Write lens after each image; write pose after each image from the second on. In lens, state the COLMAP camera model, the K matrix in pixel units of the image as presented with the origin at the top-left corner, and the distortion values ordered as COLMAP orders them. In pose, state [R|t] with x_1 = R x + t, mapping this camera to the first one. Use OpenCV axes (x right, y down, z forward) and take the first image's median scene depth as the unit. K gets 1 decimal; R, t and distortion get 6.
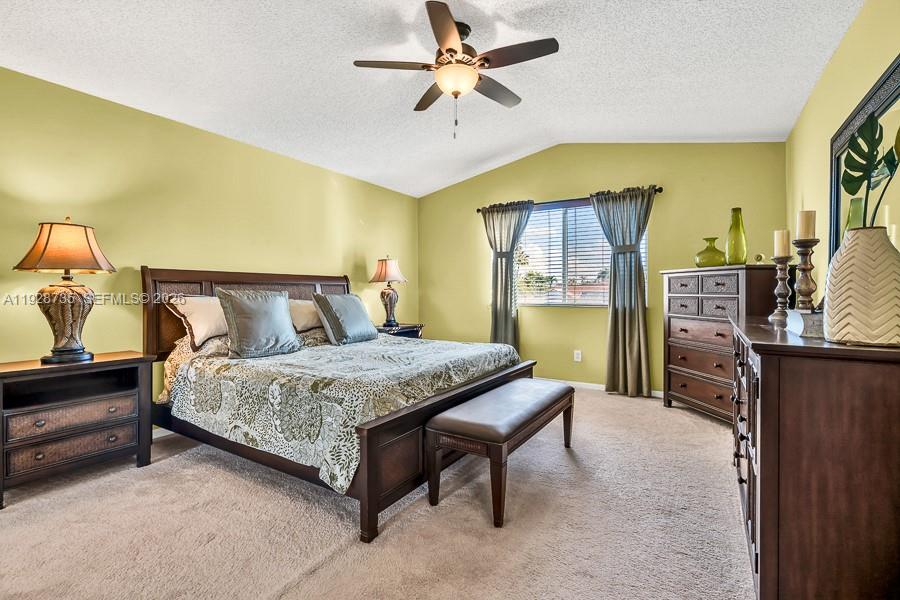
lens RADIAL K [[409.4, 0, 448.8], [0, 409.4, 294.5], [0, 0, 1]] dist [-0.001759, -0.000166]
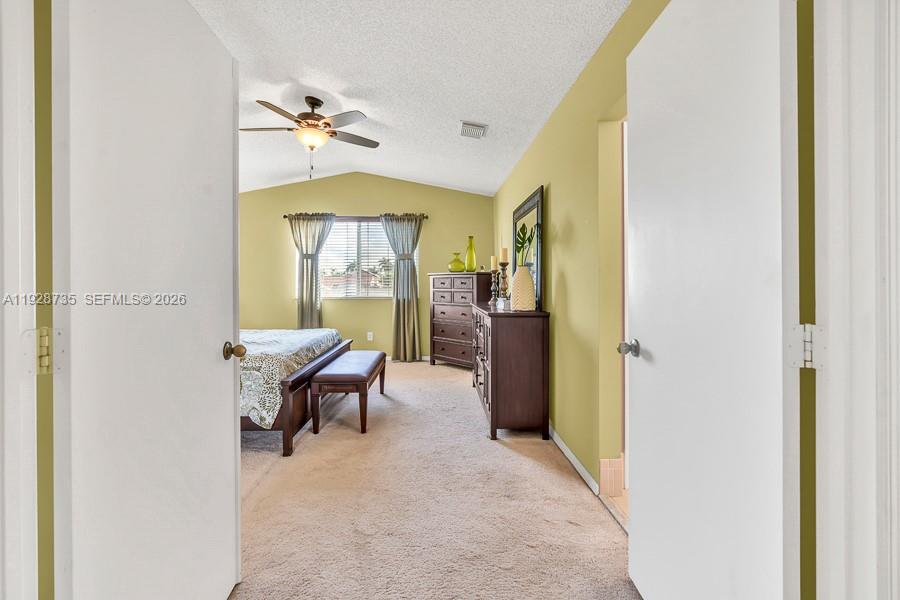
lens RADIAL K [[417.1, 0, 450.5], [0, 417.1, 286.0], [0, 0, 1]] dist [0.000176, 0.000000]
pose [[0.827783, -0.004874, 0.561028, -0.323483], [0.005502, 0.999985, 0.000570, -0.015546], [-0.561022, 0.002616, 0.827797, -0.359010]]
